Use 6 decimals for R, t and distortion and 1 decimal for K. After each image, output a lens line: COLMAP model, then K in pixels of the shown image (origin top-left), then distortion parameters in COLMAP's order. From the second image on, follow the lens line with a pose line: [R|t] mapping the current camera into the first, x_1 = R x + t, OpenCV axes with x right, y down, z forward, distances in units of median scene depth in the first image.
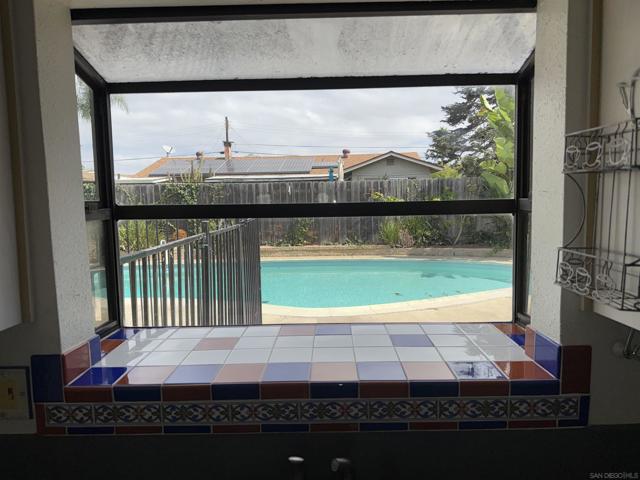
lens RADIAL K [[452.7, 0, 320.0], [0, 452.7, 240.0], [0, 0, 1]] dist [0.073172, -0.106262]
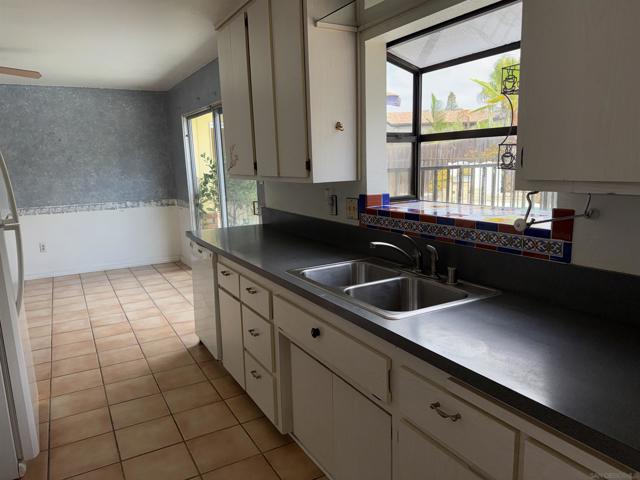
lens RADIAL K [[452.7, 0, 320.0], [0, 452.7, 240.0], [0, 0, 1]] dist [0.073172, -0.106262]
pose [[0.518415, 0.153274, -0.841281, 1.426809], [-0.059178, 0.987877, 0.143517, 0.158154], [0.853079, -0.024616, 0.521200, -0.505568]]
